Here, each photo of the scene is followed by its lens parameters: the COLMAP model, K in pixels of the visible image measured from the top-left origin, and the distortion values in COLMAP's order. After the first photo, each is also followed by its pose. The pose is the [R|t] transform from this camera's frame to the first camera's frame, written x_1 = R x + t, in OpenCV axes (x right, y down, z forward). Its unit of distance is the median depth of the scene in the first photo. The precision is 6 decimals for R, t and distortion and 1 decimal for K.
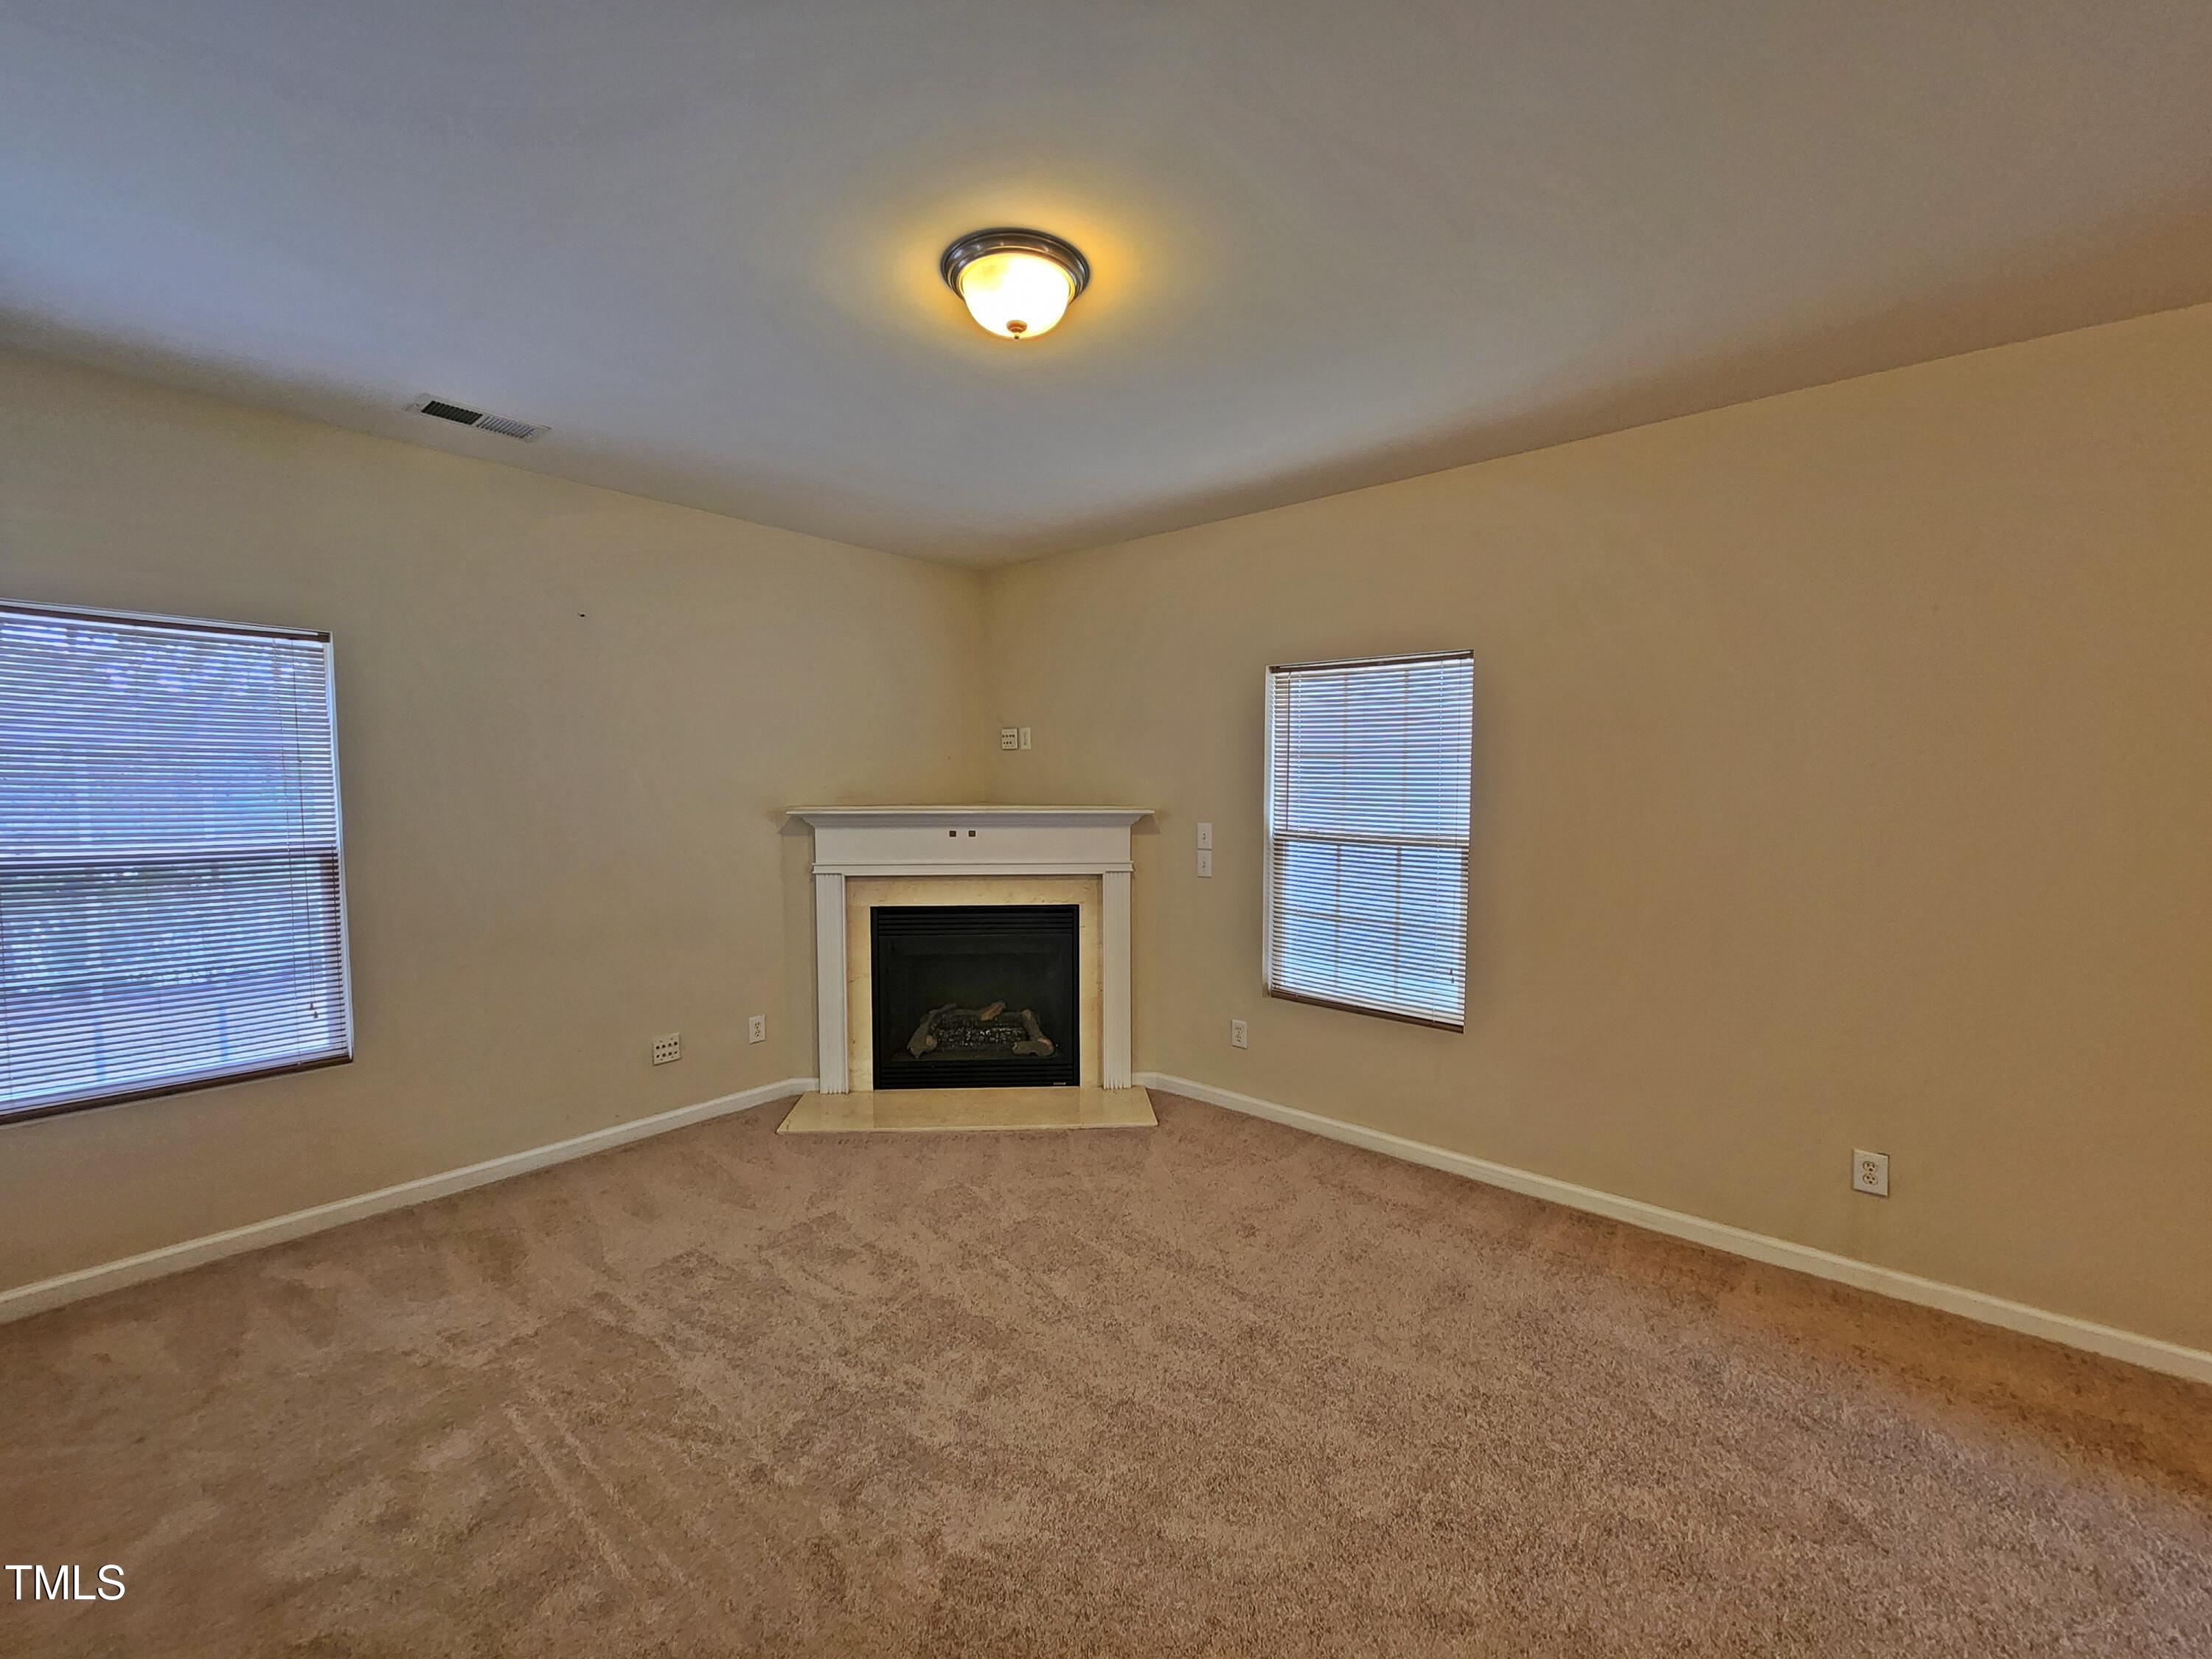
lens RADIAL K [[894.8, 0, 1107.3], [0, 894.8, 840.5], [0, 0, 1]] dist [-0.000236, 0.000086]
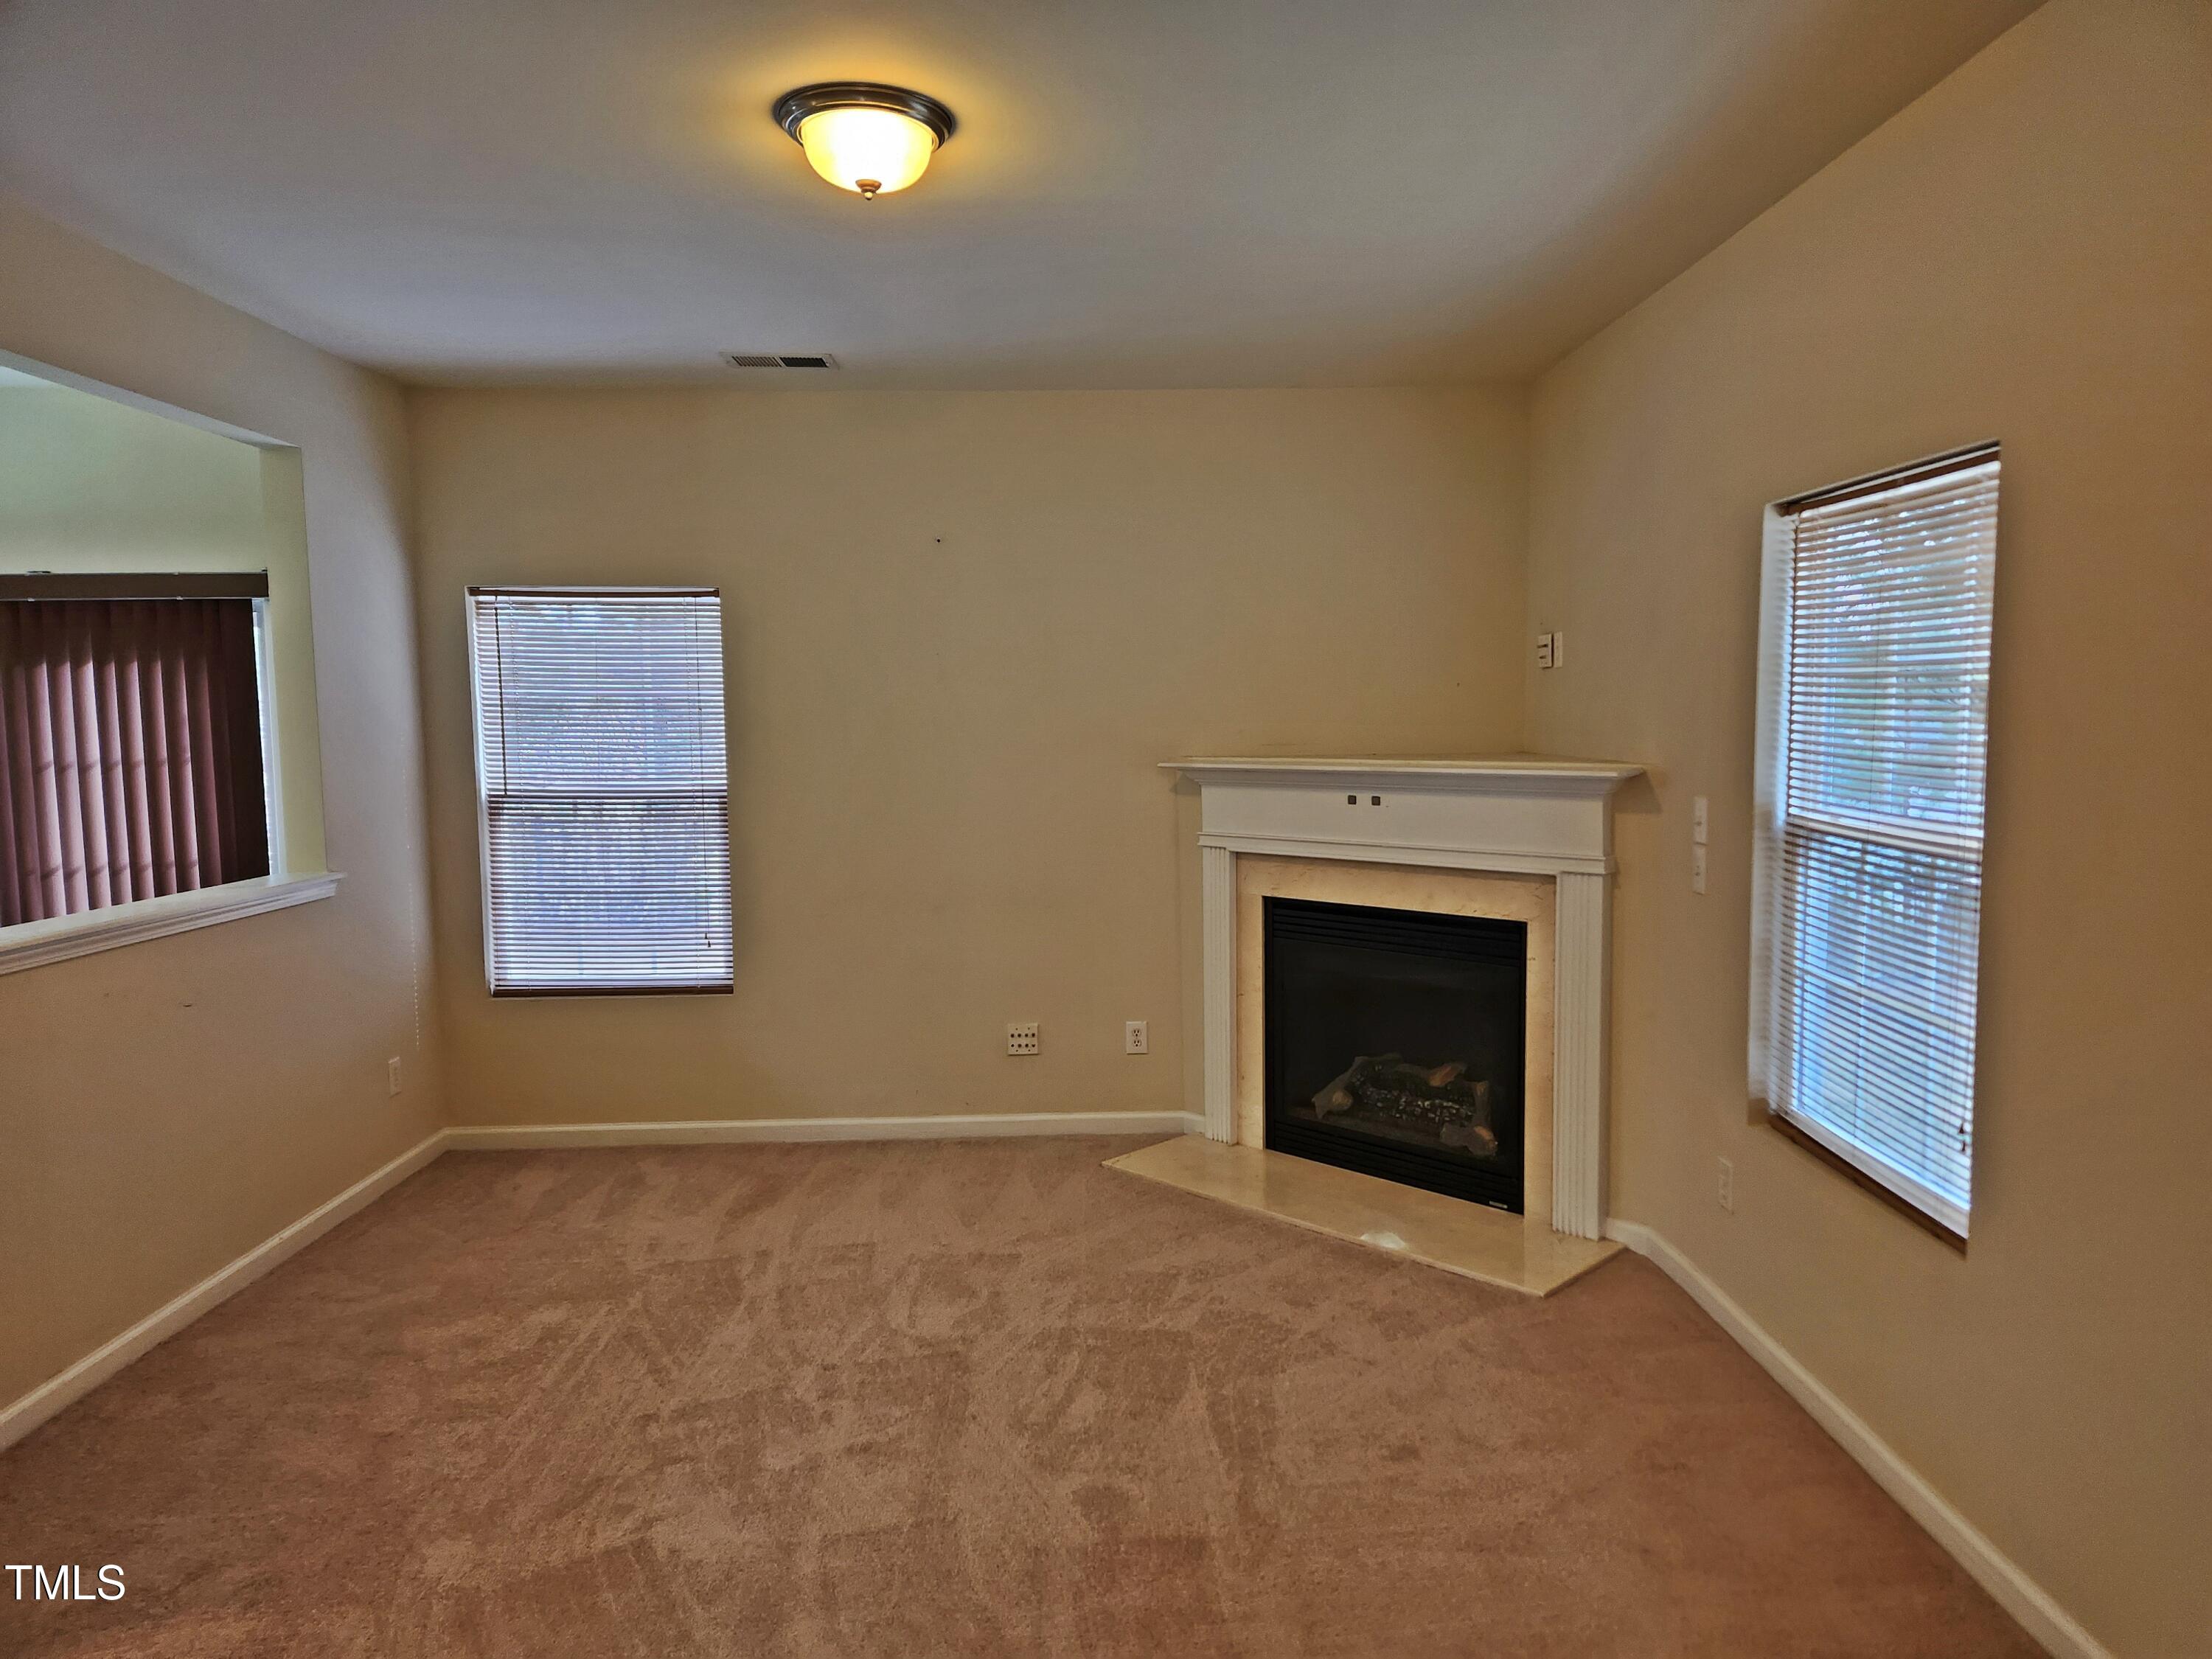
lens RADIAL K [[1426.7, 0, 1106.7], [0, 1426.7, 828.4], [0, 0, 1]] dist [0.077476, -0.091871]
pose [[0.688152, 0.051688, -0.723723, 0.547180], [-0.040302, 0.998642, 0.033001, -0.015909], [0.724446, 0.006457, 0.689301, 0.120837]]
